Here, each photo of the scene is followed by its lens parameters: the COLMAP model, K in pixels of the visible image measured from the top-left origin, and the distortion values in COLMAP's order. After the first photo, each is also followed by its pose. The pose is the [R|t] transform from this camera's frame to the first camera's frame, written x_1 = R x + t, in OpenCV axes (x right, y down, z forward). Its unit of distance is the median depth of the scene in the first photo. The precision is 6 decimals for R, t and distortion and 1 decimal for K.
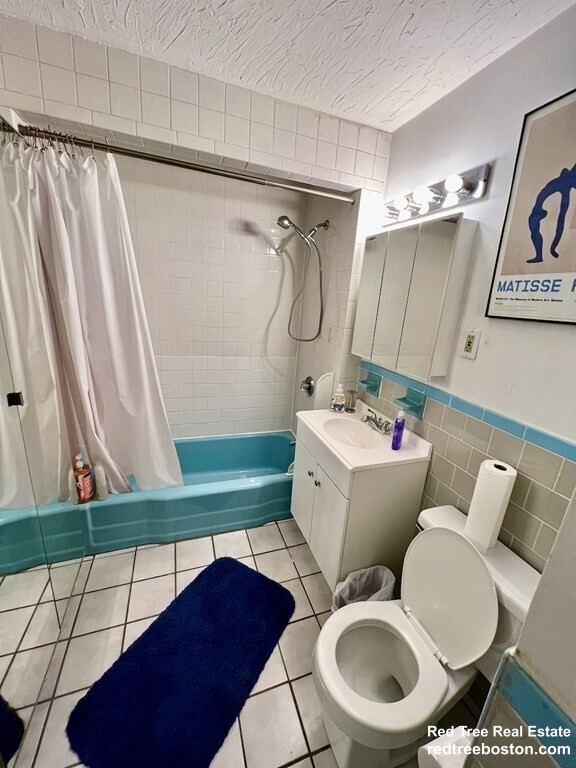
lens RADIAL K [[307.2, 0, 290.1], [0, 307.2, 382.6], [0, 0, 1]] dist [-0.000134, 0.000446]
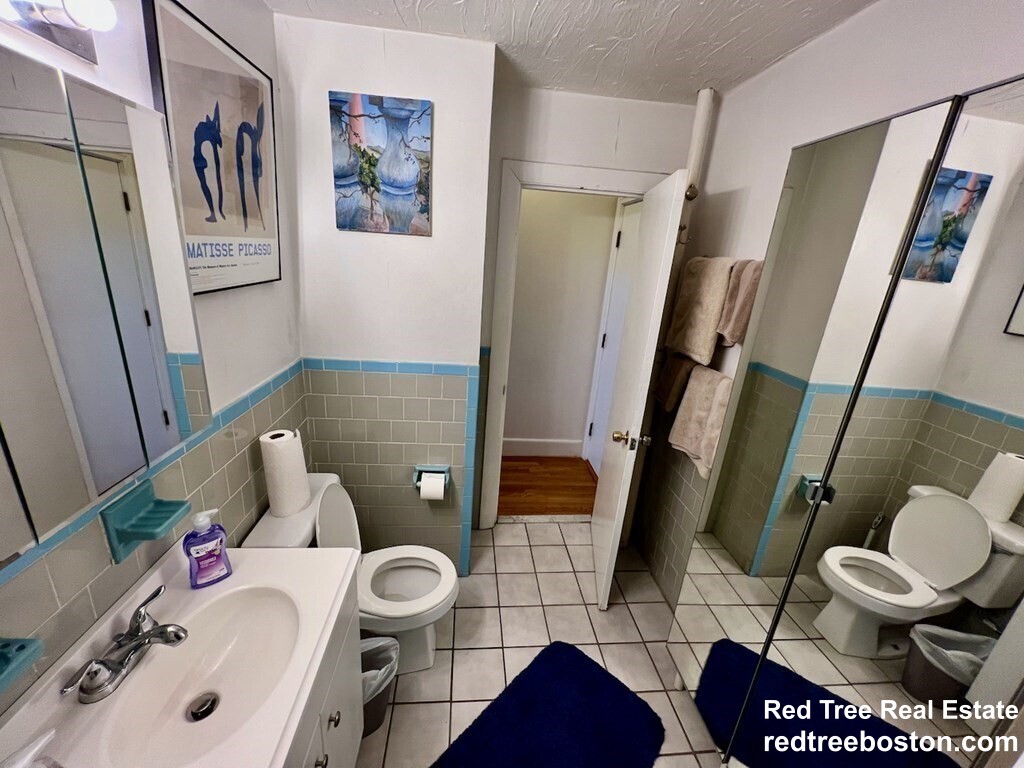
lens RADIAL K [[409.6, 0, 511.8], [0, 409.6, 382.7], [0, 0, 1]] dist [-0.000134, 0.000446]
pose [[-0.958200, -0.211954, 0.192166, -0.273009], [-0.070678, 0.826228, 0.558884, -0.690625], [-0.277230, 0.521941, -0.806673, 1.849820]]
